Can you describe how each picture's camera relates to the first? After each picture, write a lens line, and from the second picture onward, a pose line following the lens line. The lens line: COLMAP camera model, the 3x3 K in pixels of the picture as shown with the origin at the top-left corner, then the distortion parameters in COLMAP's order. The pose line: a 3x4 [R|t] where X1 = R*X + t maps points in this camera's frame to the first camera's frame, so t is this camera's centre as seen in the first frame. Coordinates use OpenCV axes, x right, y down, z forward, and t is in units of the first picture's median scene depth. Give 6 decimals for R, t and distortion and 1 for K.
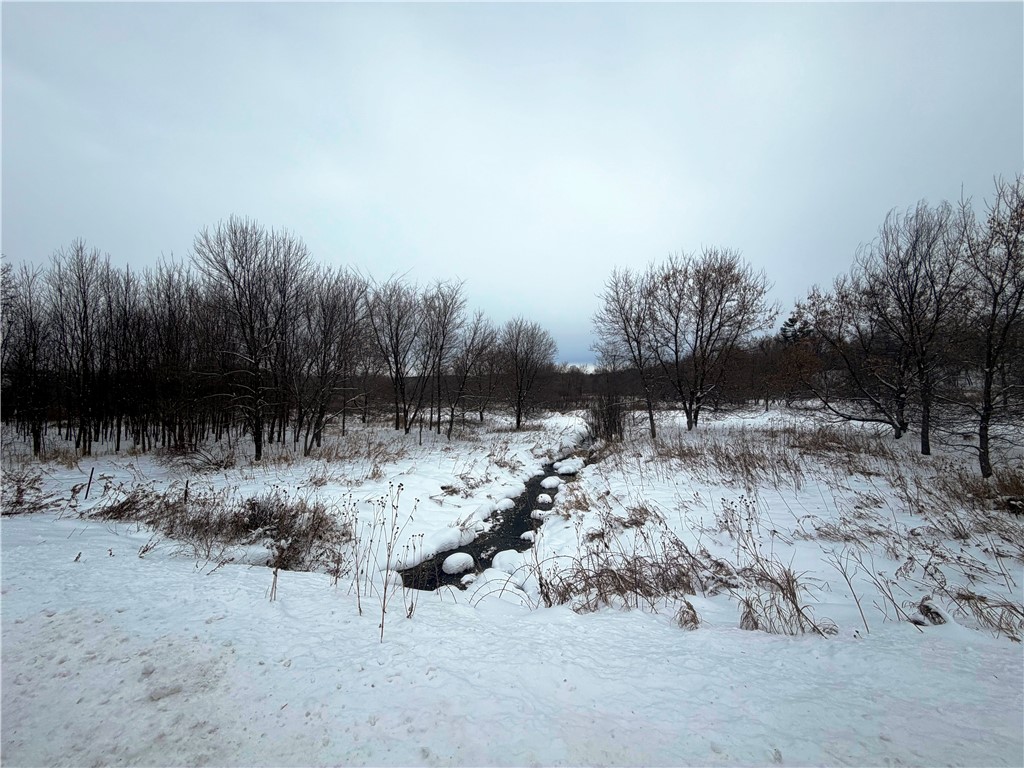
lens RADIAL K [[407.2, 0, 510.2], [0, 407.2, 381.6], [0, 0, 1]] dist [0.000812, 0.000057]
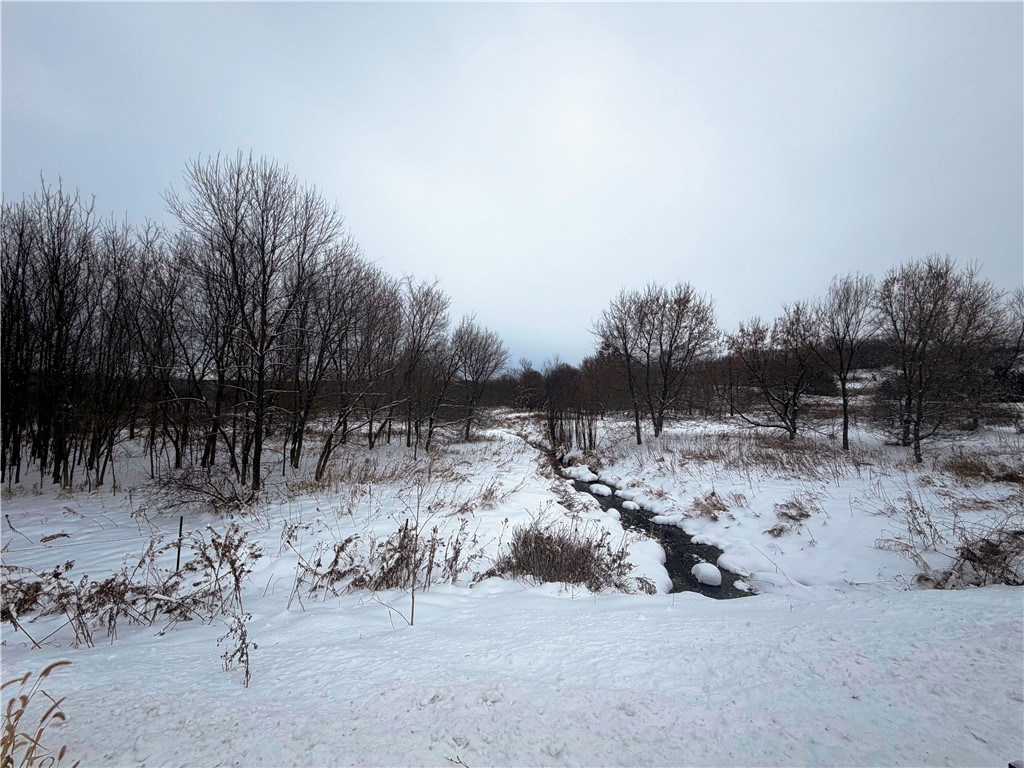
lens RADIAL K [[407.2, 0, 508.4], [0, 407.2, 385.2], [0, 0, 1]] dist [0.000812, 0.000057]
pose [[0.923377, 0.029478, 0.382762, -0.416537], [-0.023353, 0.999514, -0.020639, 0.010296], [-0.383184, 0.010119, 0.923616, 0.116429]]
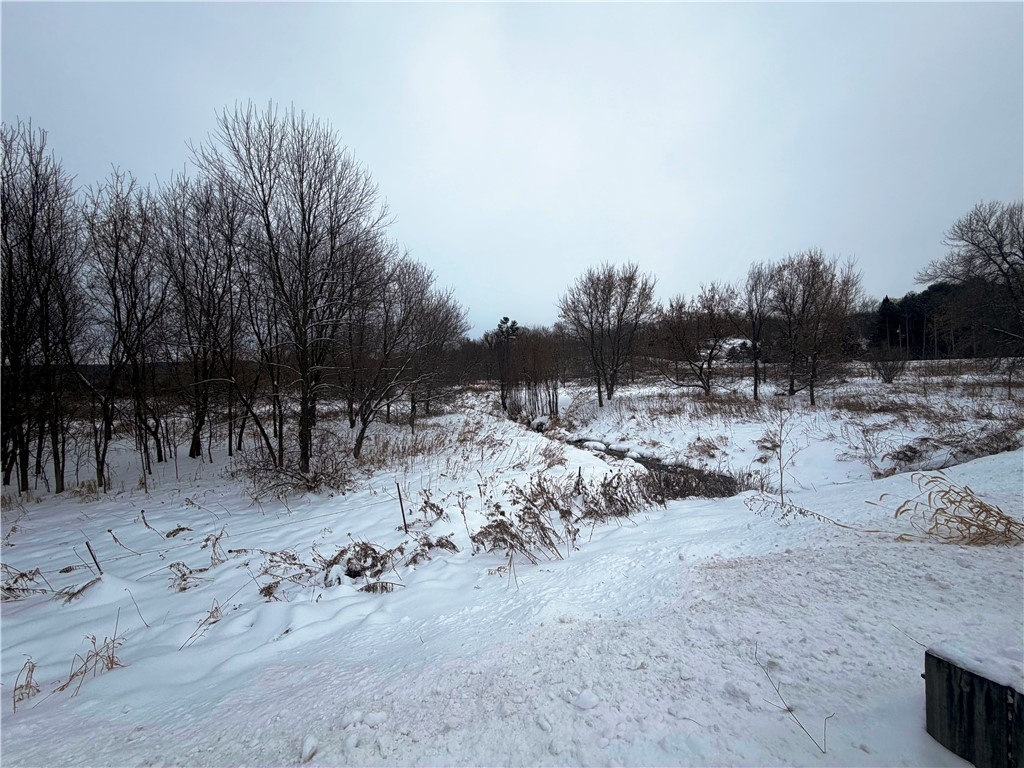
lens RADIAL K [[407.2, 0, 512.7], [0, 407.2, 385.2], [0, 0, 1]] dist [0.000812, 0.000057]
pose [[0.788329, -0.034863, 0.614265, -0.650679], [0.012495, 0.999095, 0.040668, 0.019269], [-0.615127, -0.024384, 0.788051, 0.187473]]
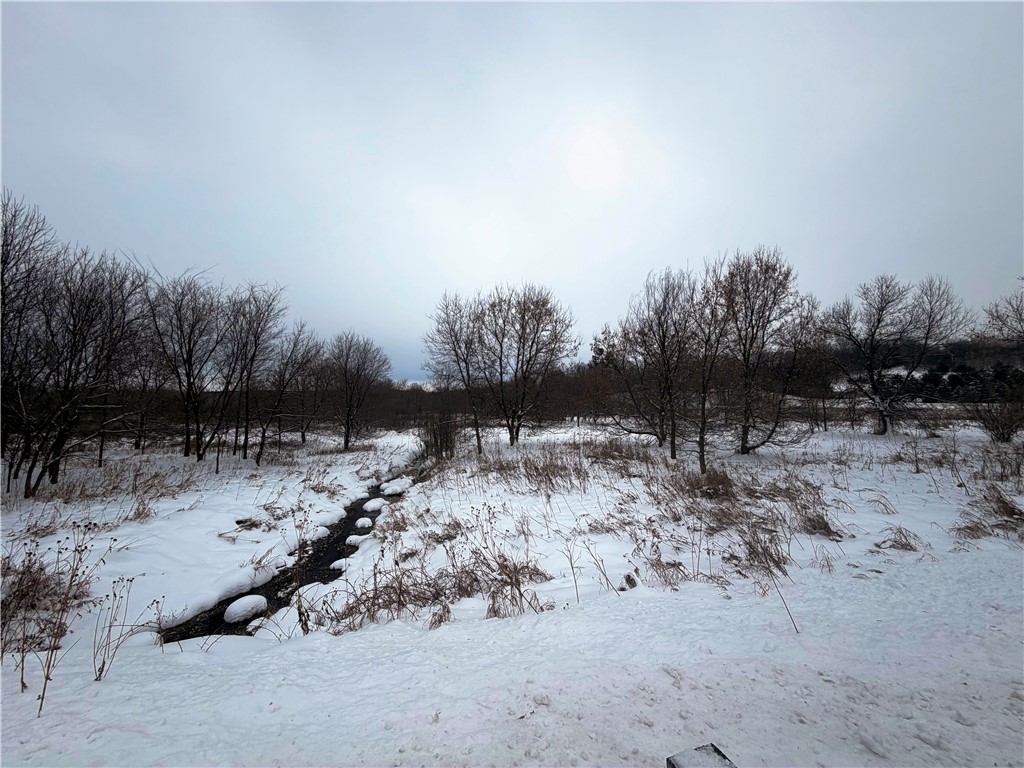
lens RADIAL K [[407.2, 0, 513.2], [0, 407.2, 381.2], [0, 0, 1]] dist [0.000812, 0.000057]
pose [[0.927037, 0.027052, 0.373992, 0.033866], [-0.010637, 0.998890, -0.045886, -0.003057], [-0.374818, 0.038560, 0.926296, -0.022612]]
